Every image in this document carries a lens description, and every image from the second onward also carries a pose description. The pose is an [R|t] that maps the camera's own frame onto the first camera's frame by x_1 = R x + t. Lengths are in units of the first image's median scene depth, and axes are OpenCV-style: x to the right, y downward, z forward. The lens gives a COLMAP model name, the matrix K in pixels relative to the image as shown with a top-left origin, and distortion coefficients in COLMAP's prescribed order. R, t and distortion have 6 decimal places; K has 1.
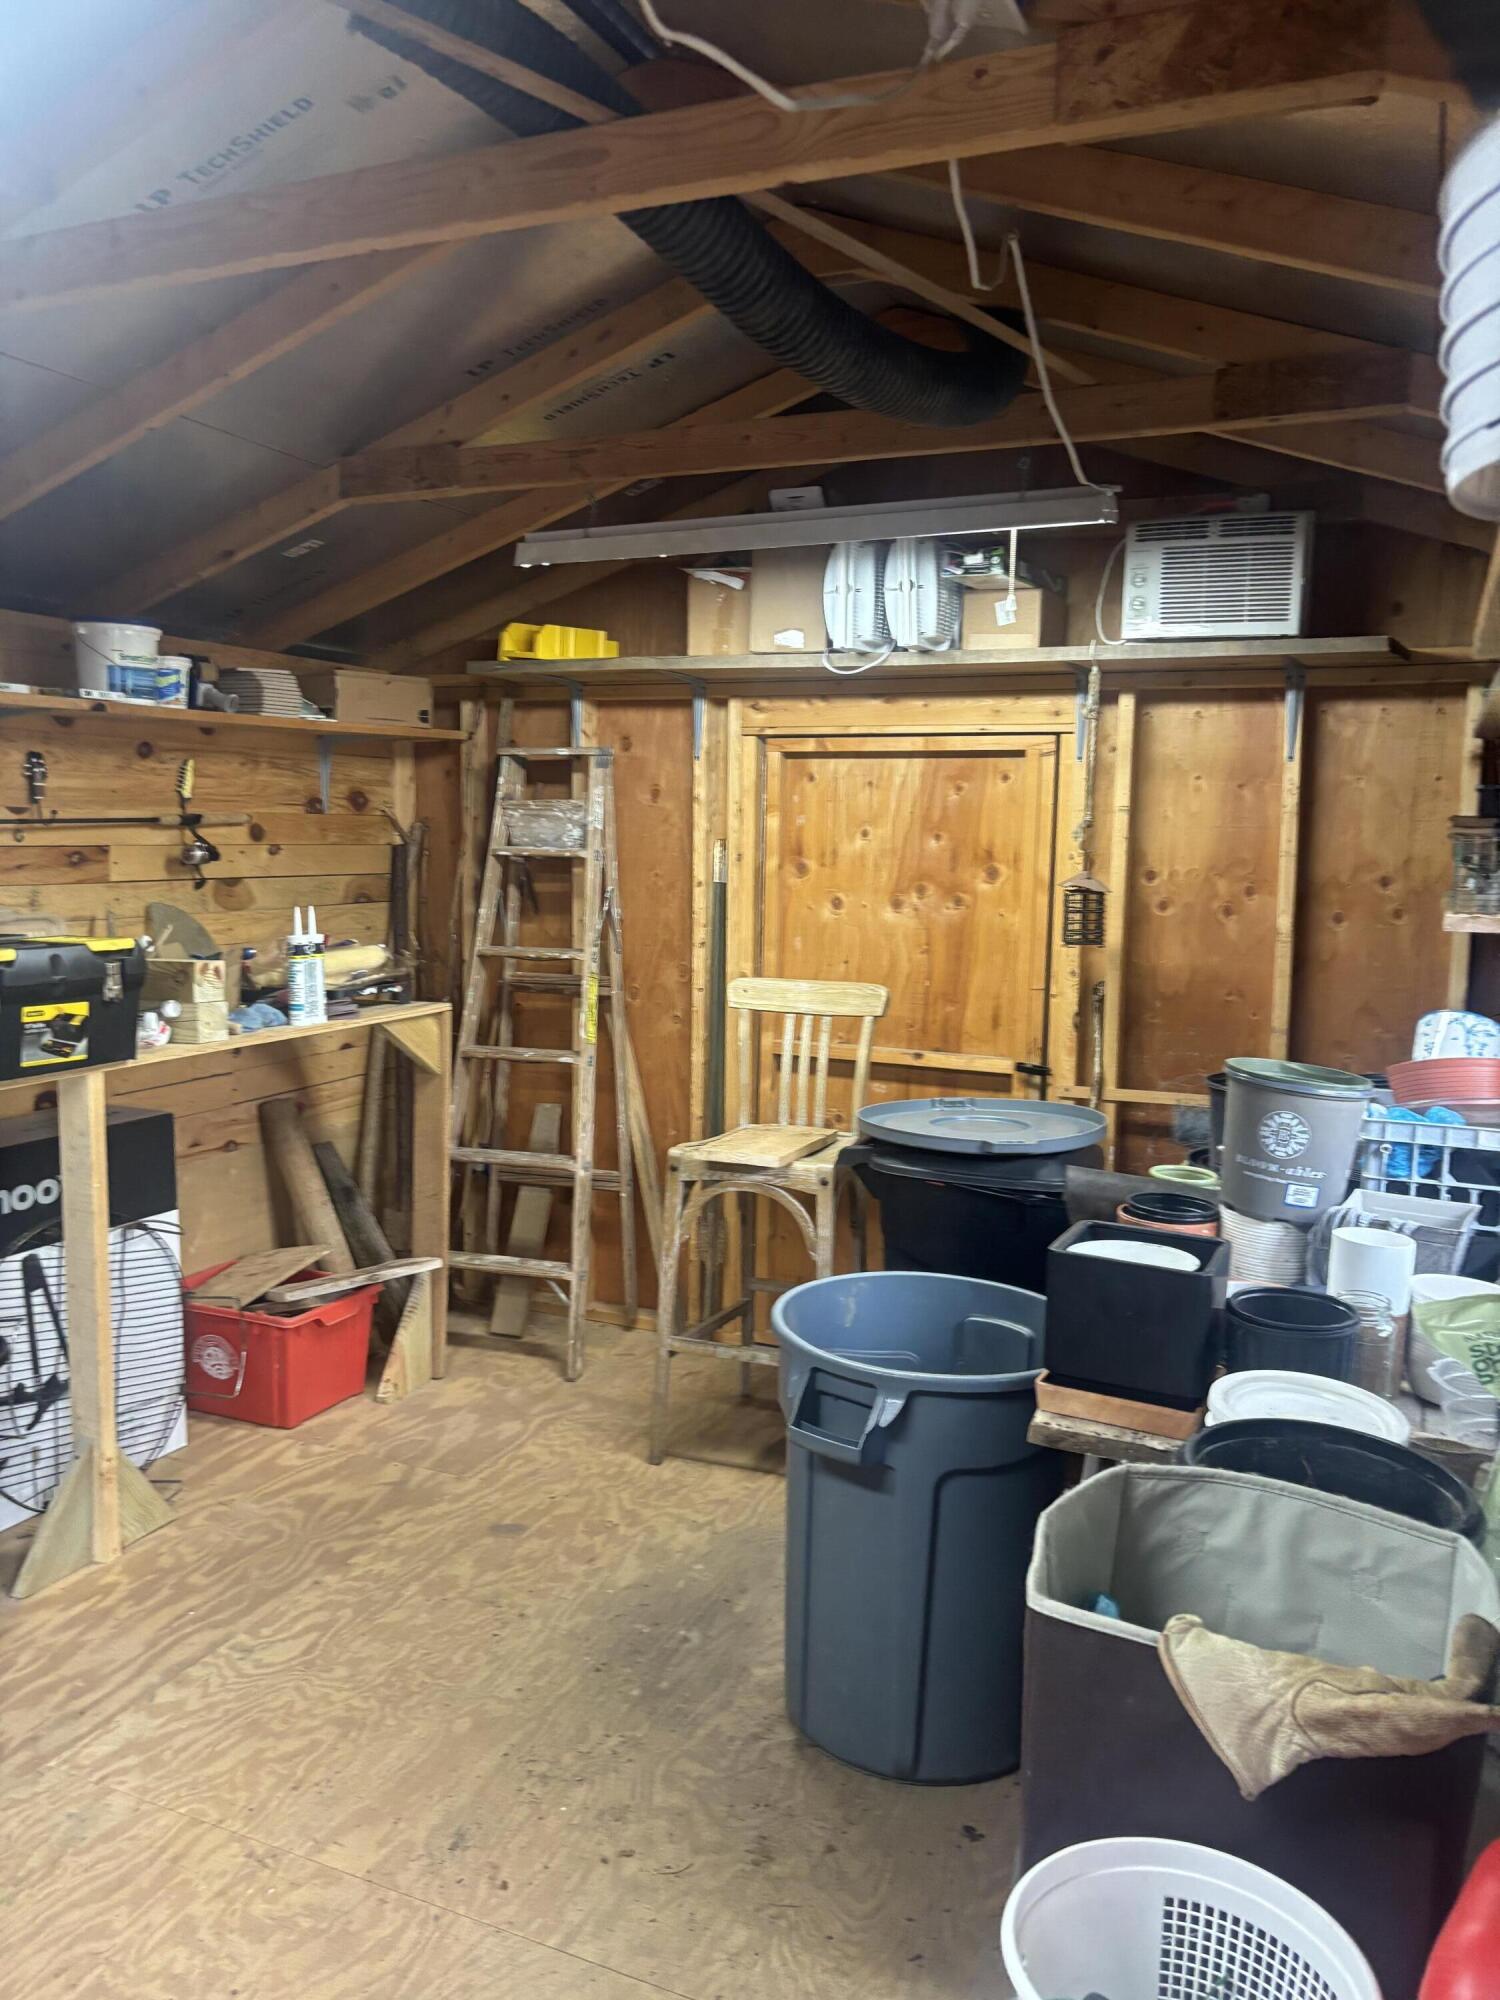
lens RADIAL K [[1513.1, 0, 746.0], [0, 1513.1, 1007.9], [0, 0, 1]] dist [0.176439, -0.551831]
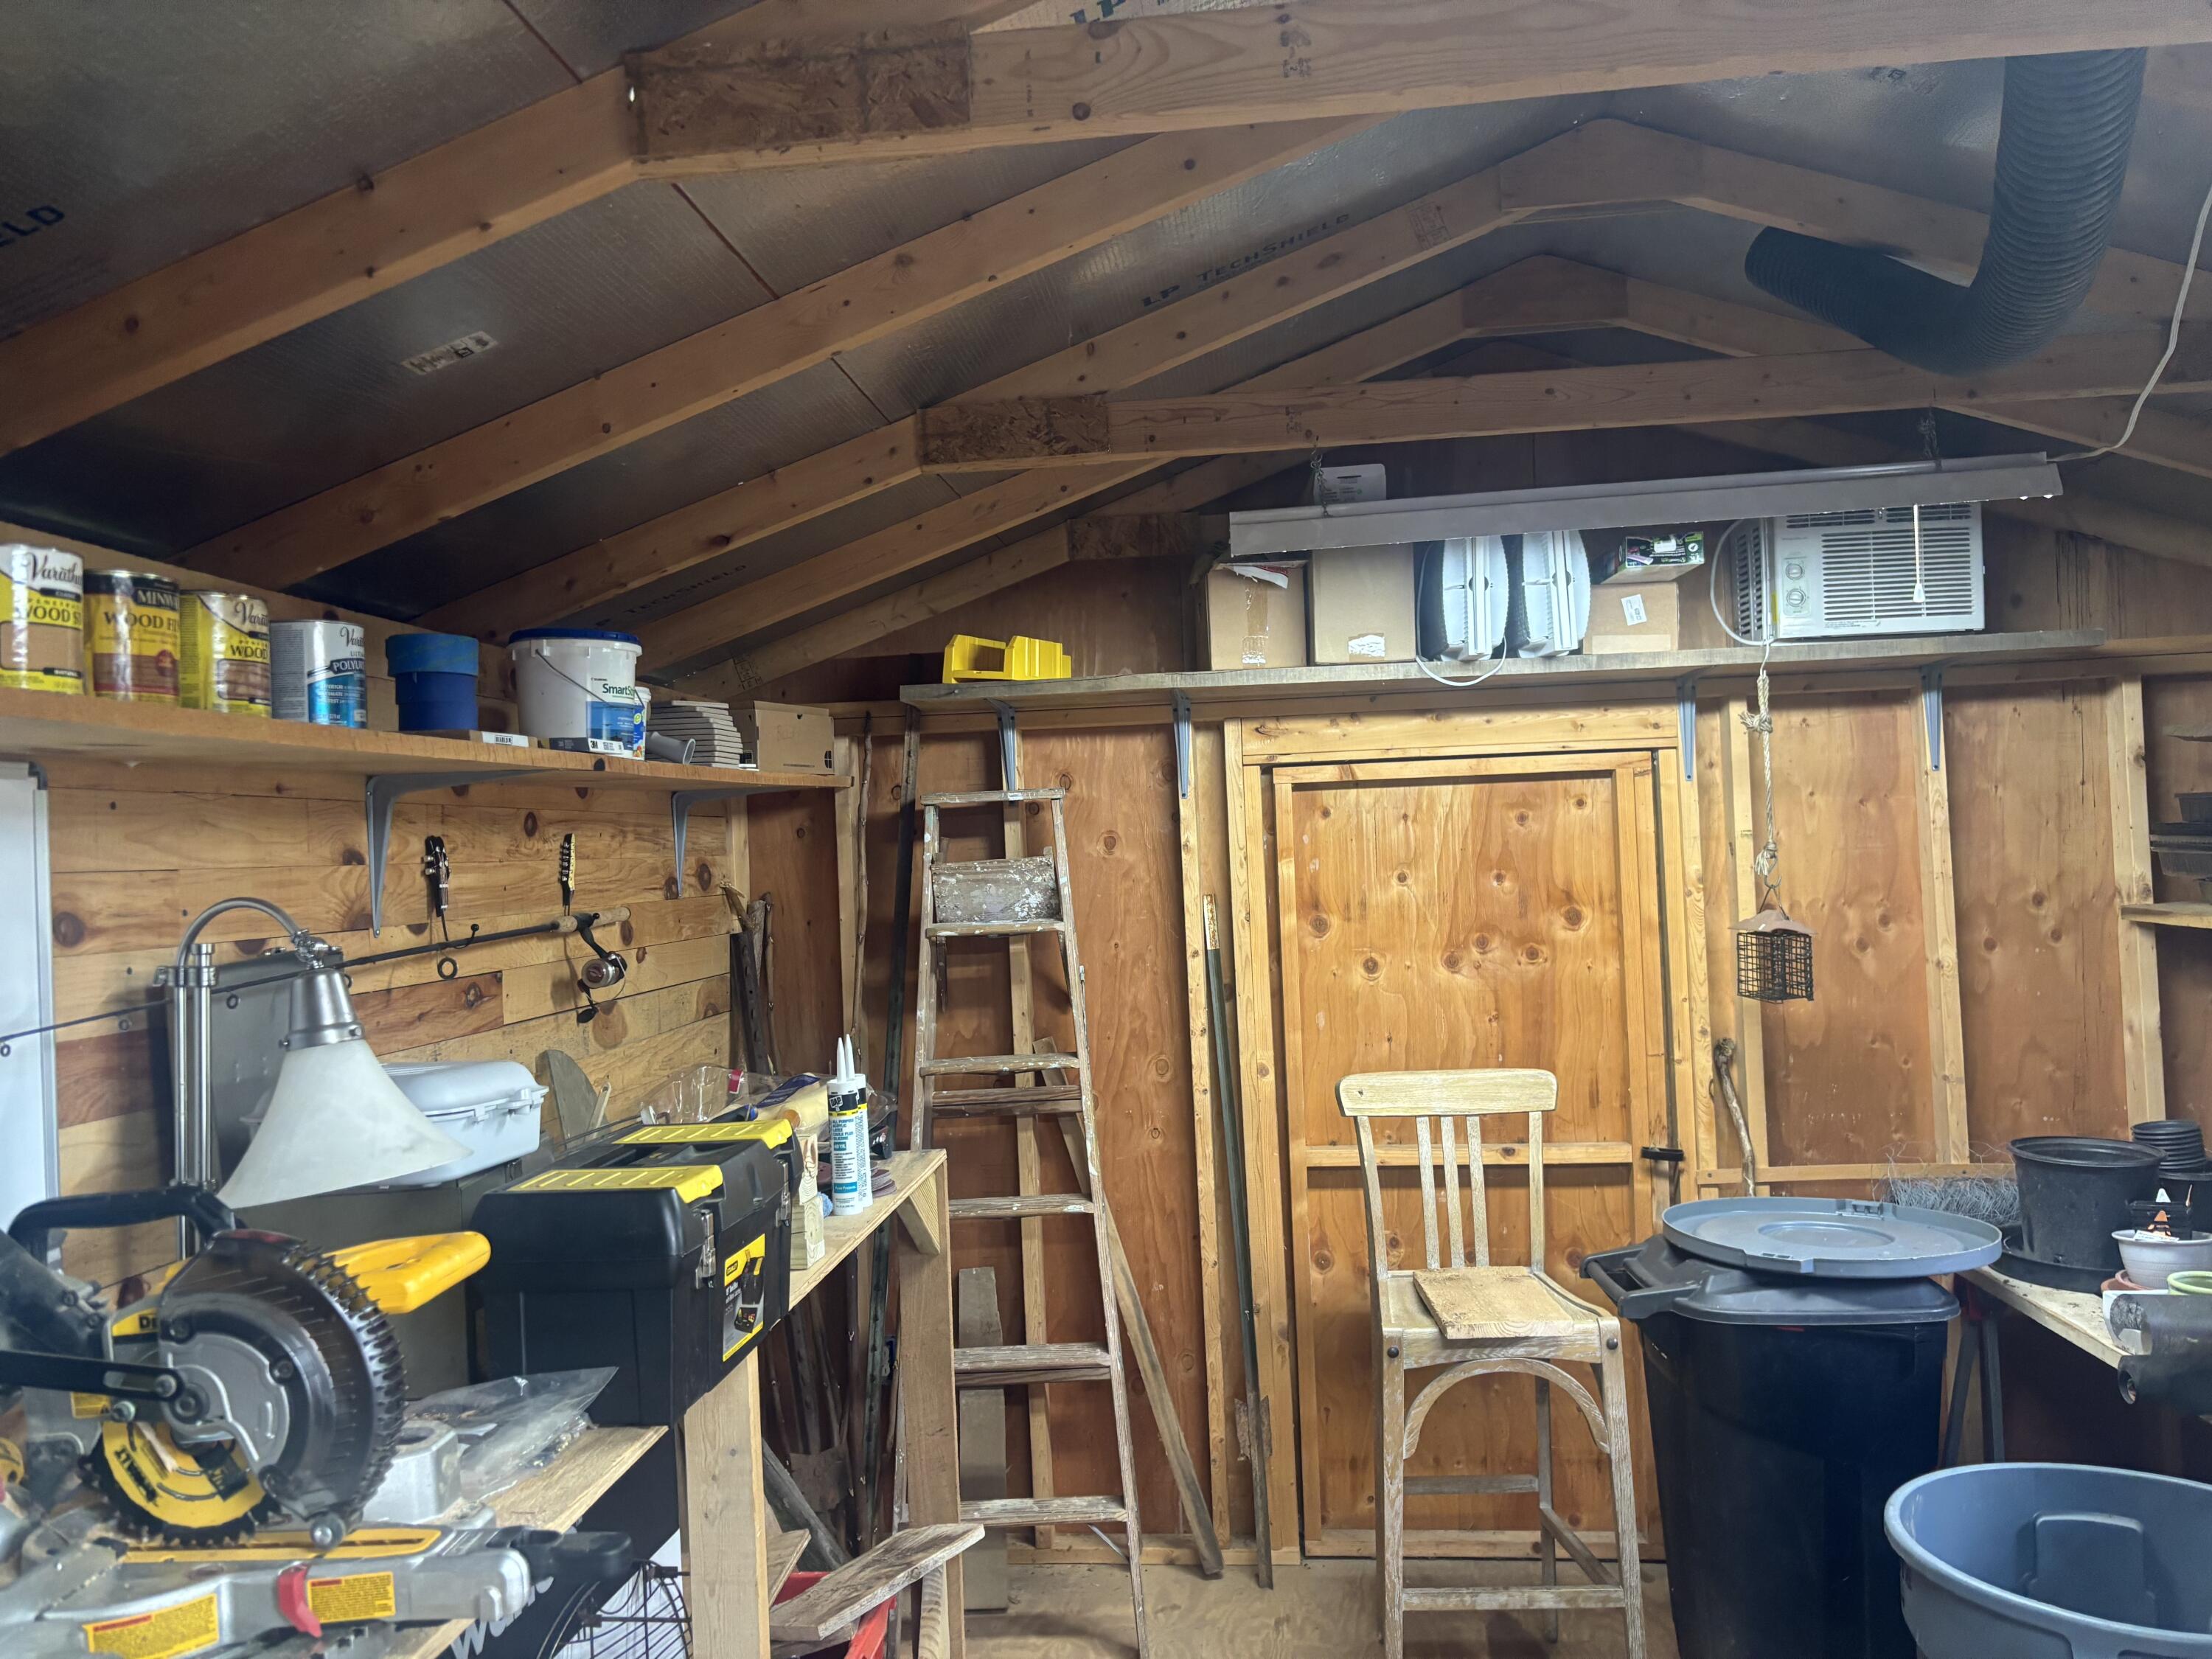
lens RADIAL K [[1663.4, 0, 1100.0], [0, 1663.4, 826.2], [0, 0, 1]] dist [0.103461, -0.161682]
pose [[0.947208, -0.051151, 0.316514, -0.373277], [0.093559, 0.988323, -0.120265, -0.052951], [-0.306666, 0.143529, 0.940933, 0.220401]]
